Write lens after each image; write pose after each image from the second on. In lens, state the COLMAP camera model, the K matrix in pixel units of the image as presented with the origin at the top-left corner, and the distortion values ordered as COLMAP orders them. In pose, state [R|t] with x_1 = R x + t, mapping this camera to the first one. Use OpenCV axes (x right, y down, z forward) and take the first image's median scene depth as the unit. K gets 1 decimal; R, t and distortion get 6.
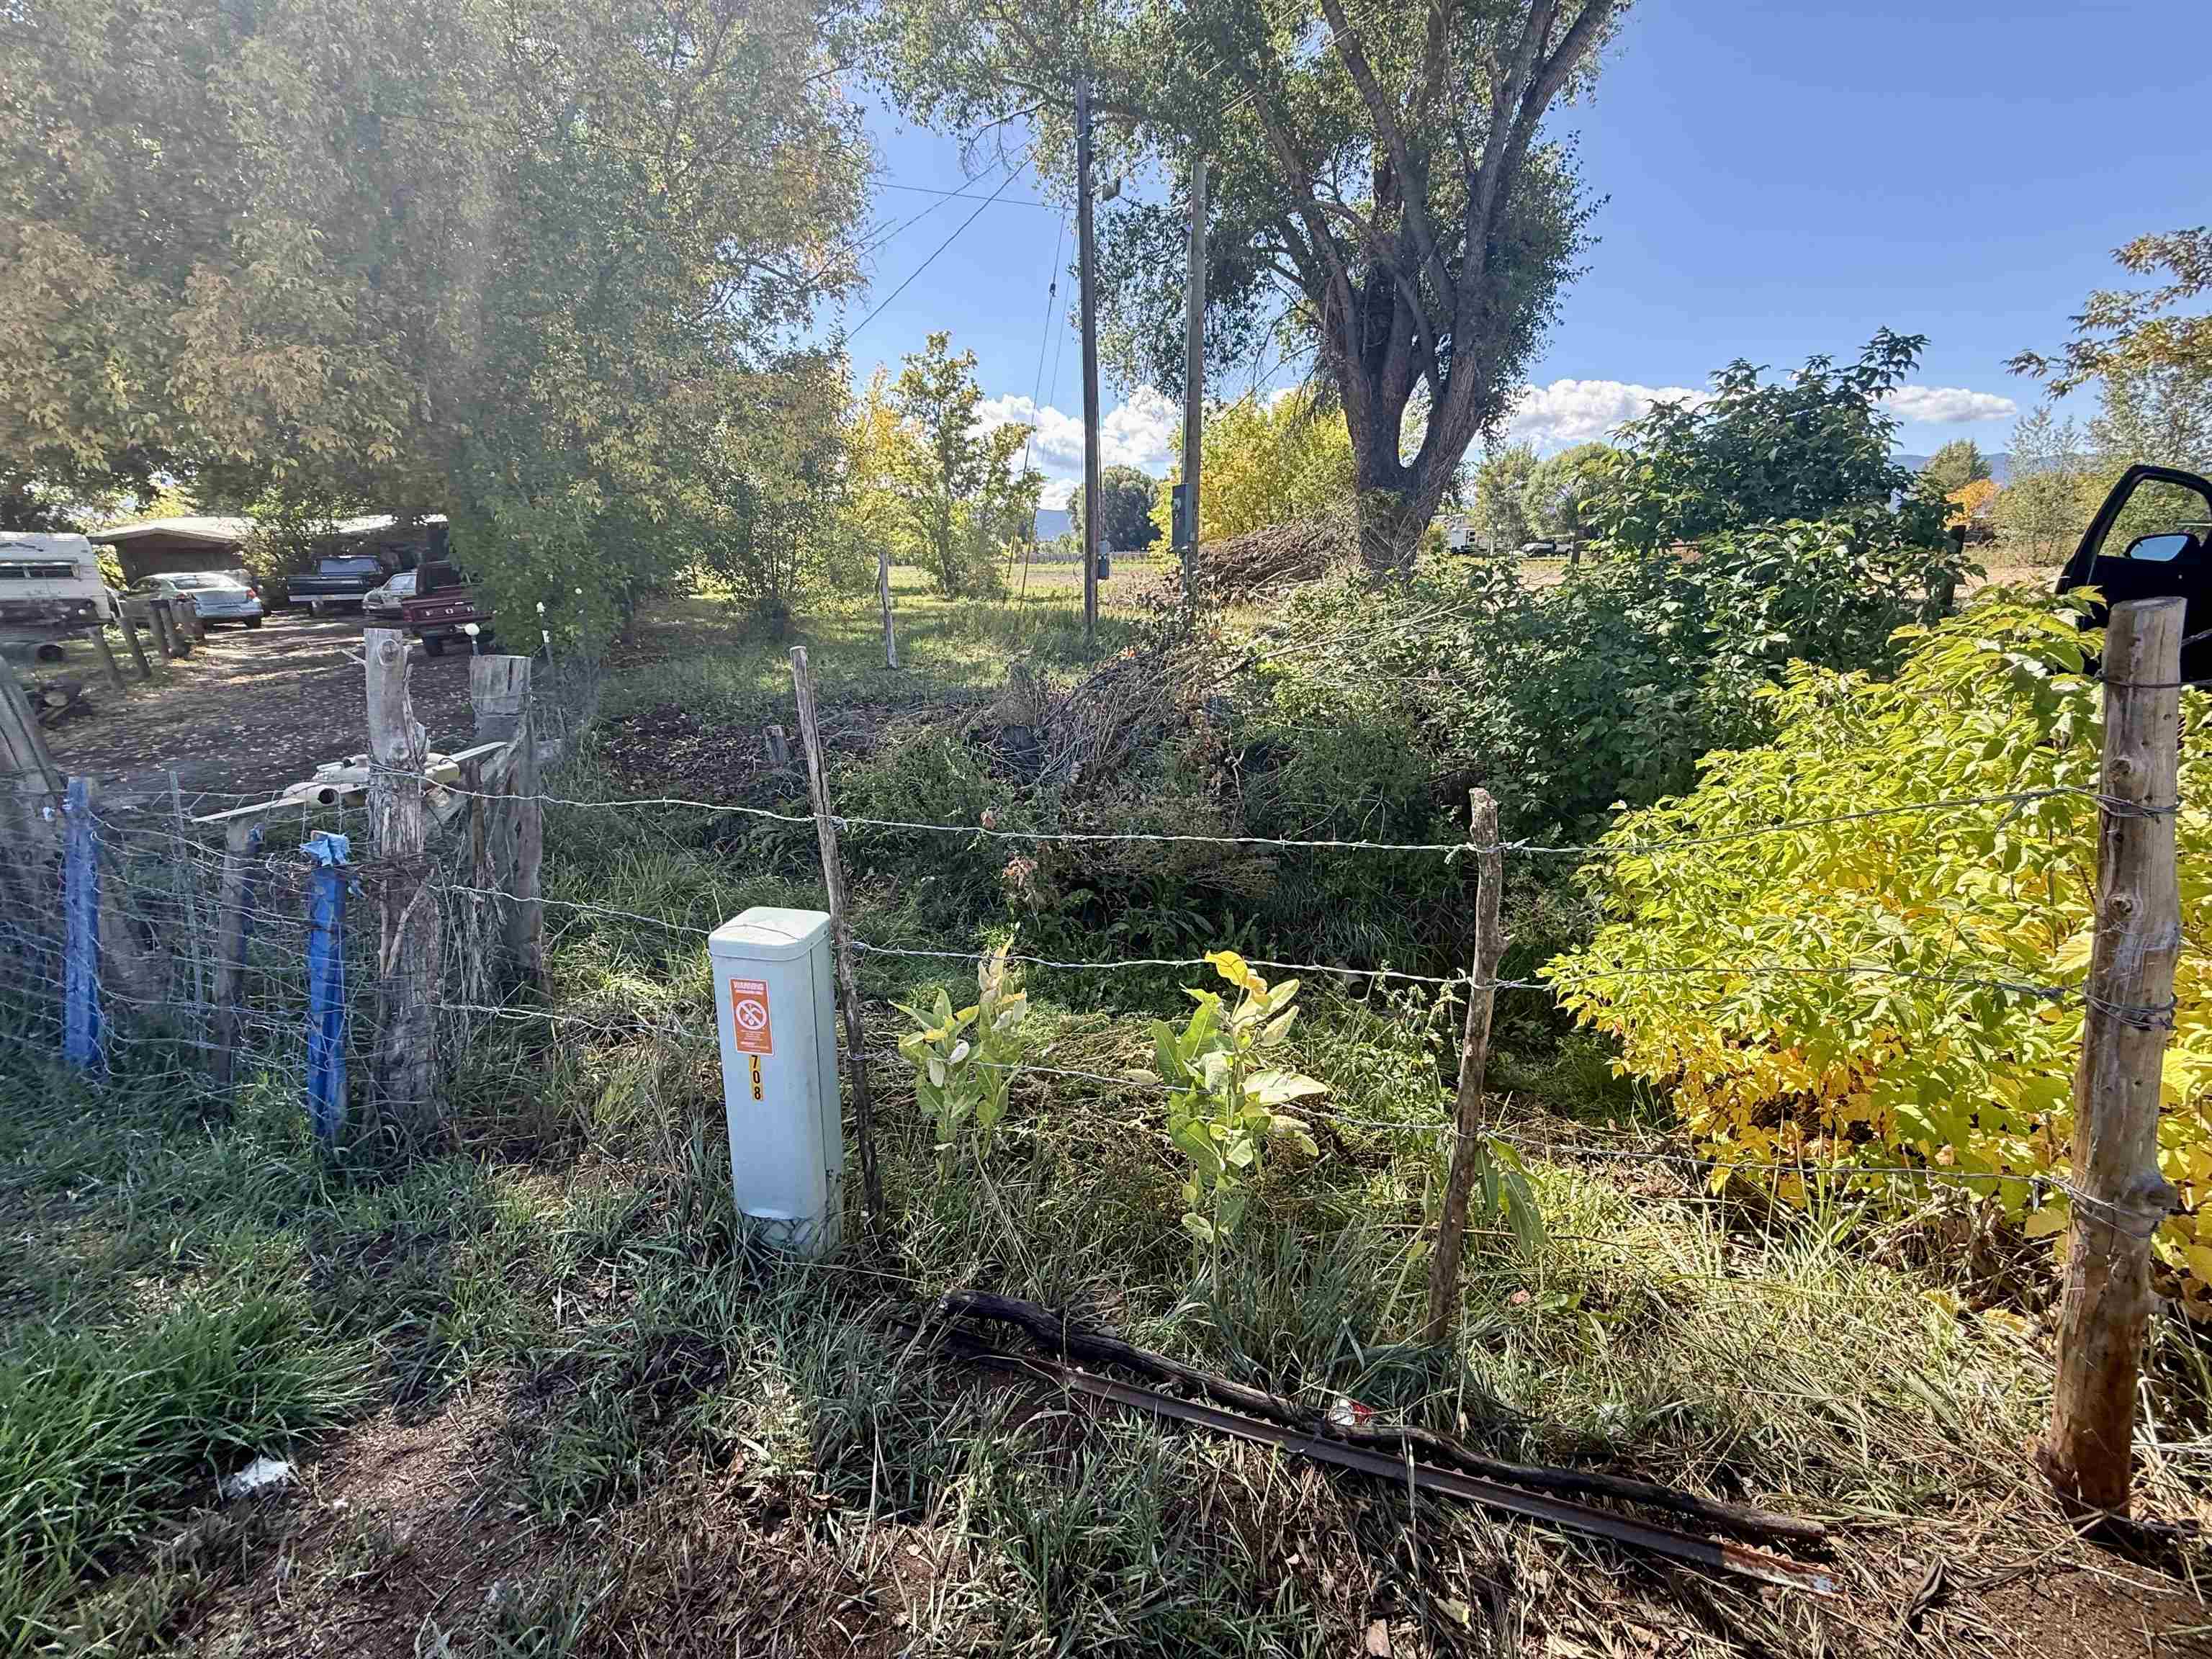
lens RADIAL K [[887.3, 0, 1106.0], [0, 887.3, 829.5], [0, 0, 1]] dist [0.001997, -0.000089]
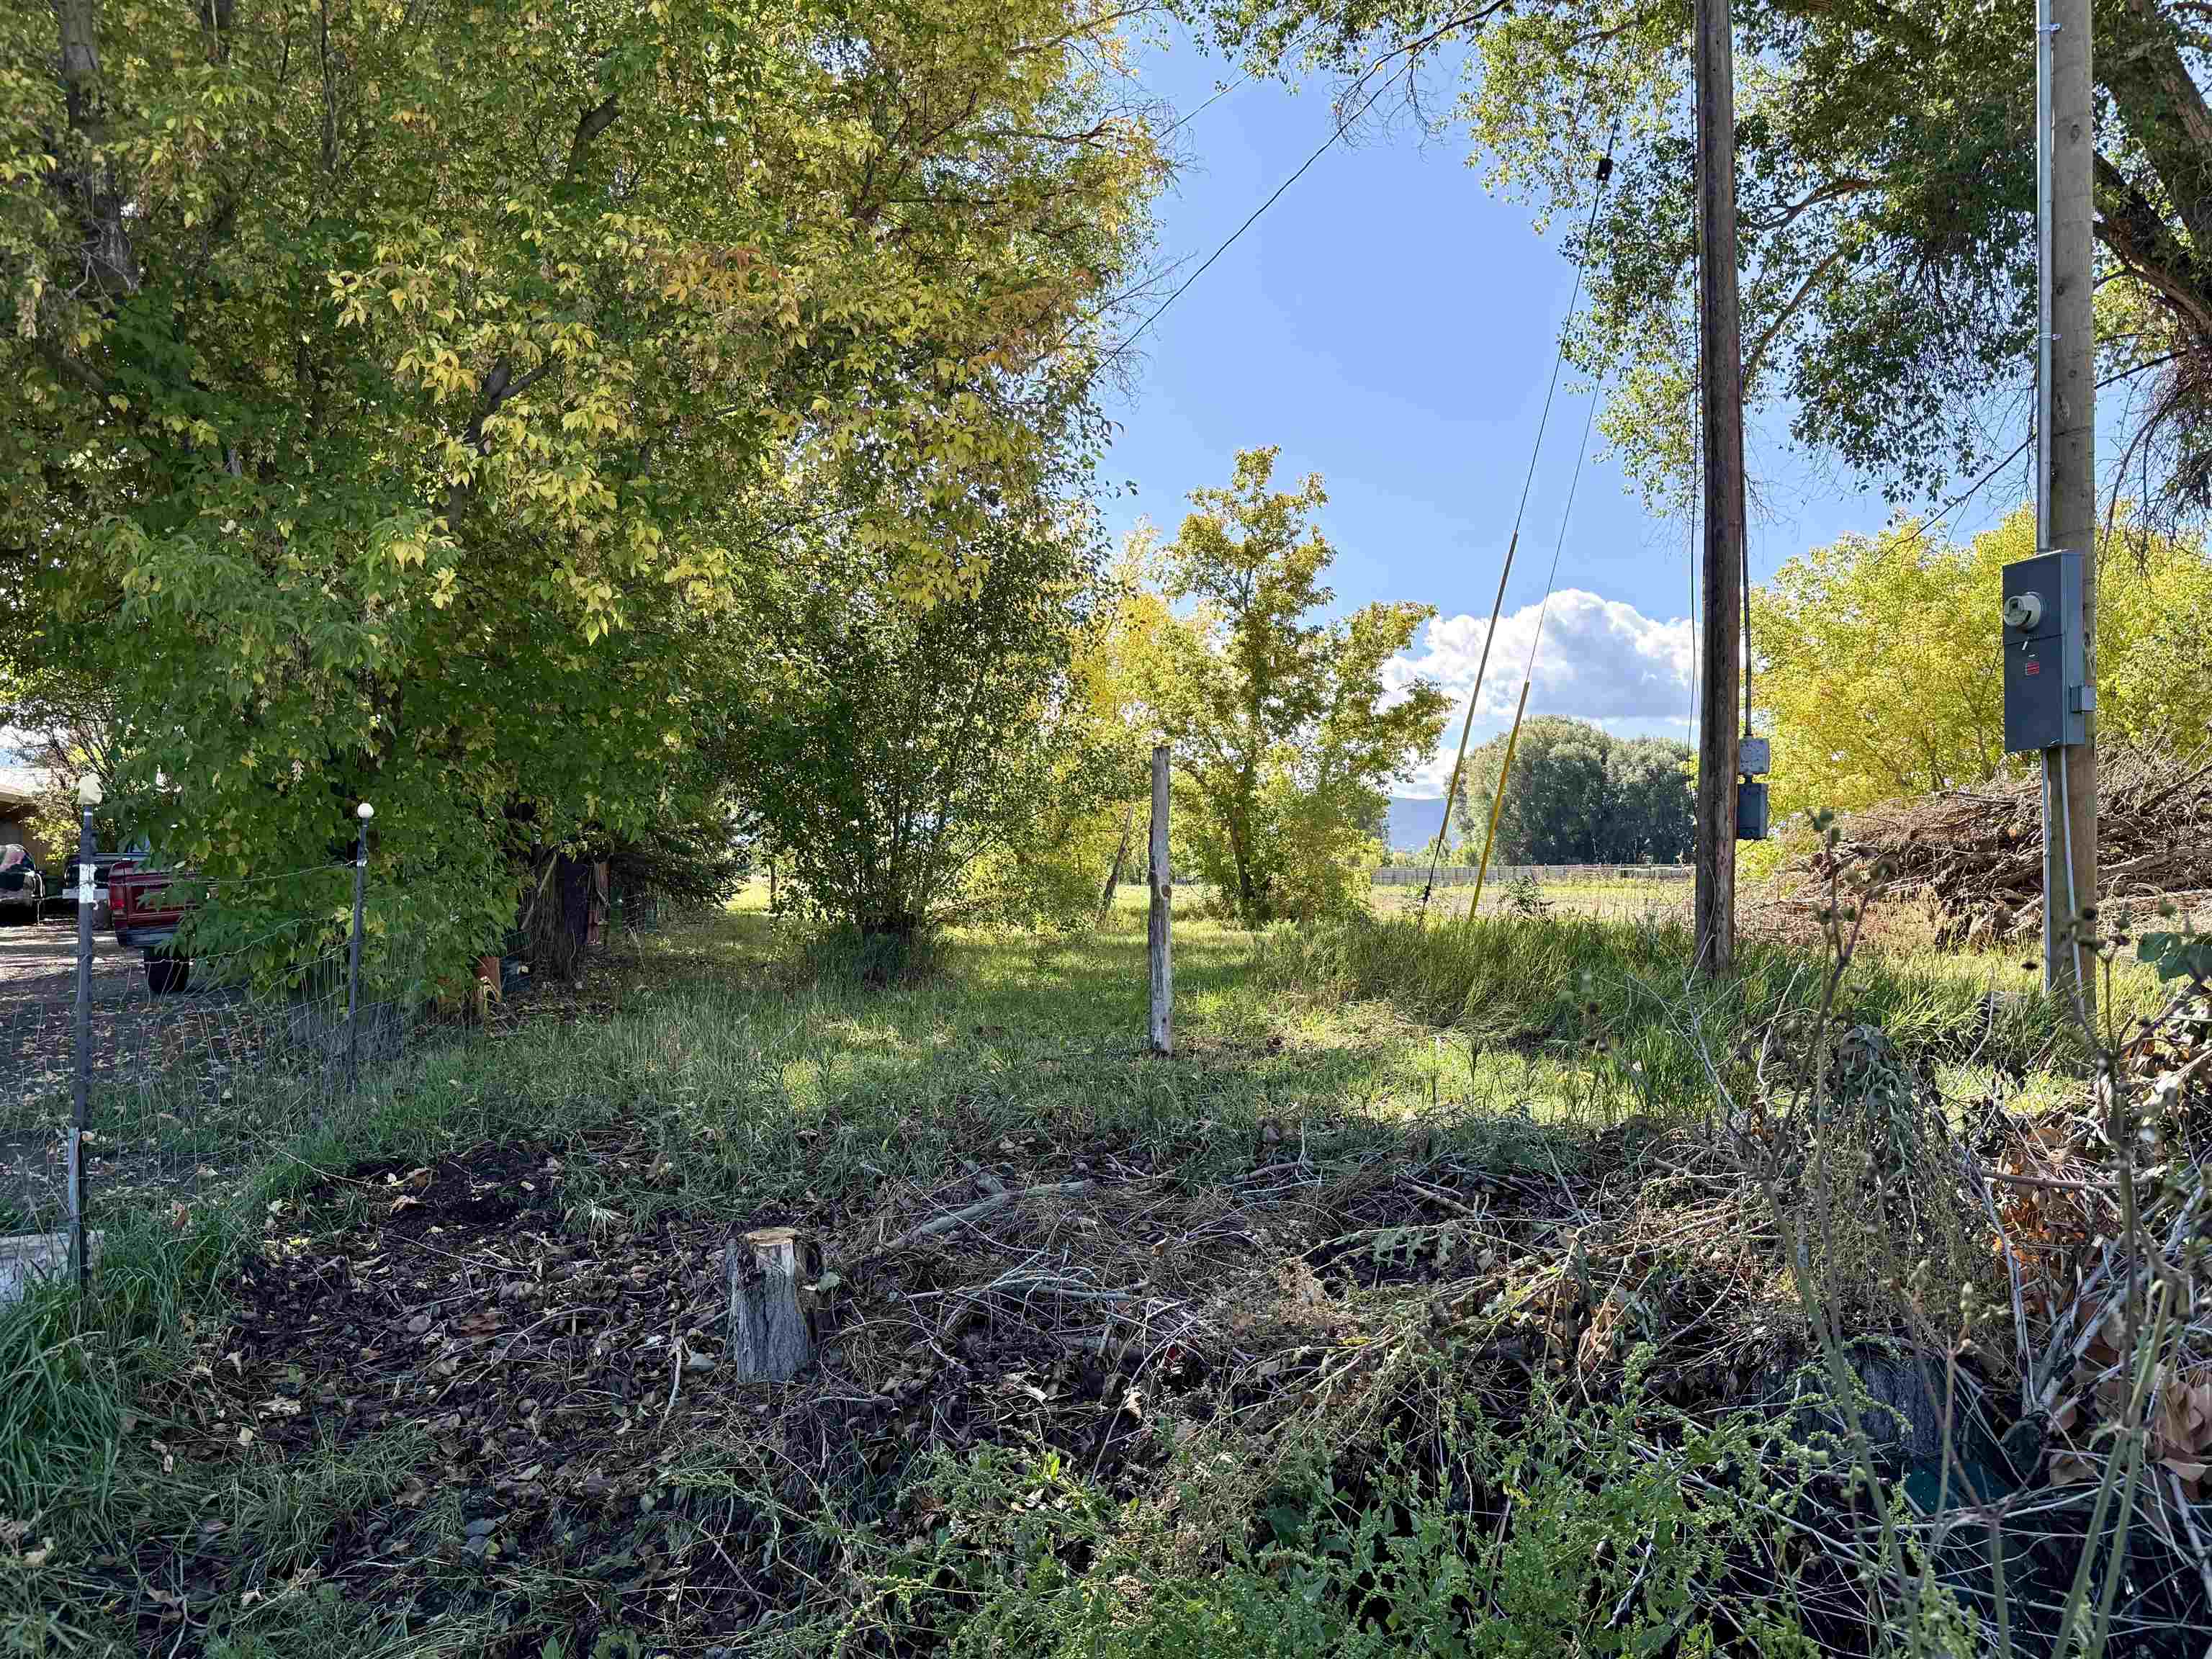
lens RADIAL K [[1691.7, 0, 1106.0], [0, 1691.7, 829.5], [0, 0, 1]] dist [0.009394, 0.000778]
pose [[0.971912, 0.012565, -0.235009, -0.033811], [-0.087129, 0.946830, -0.309711, -0.018192], [0.218623, 0.321488, 0.921330, 0.111586]]
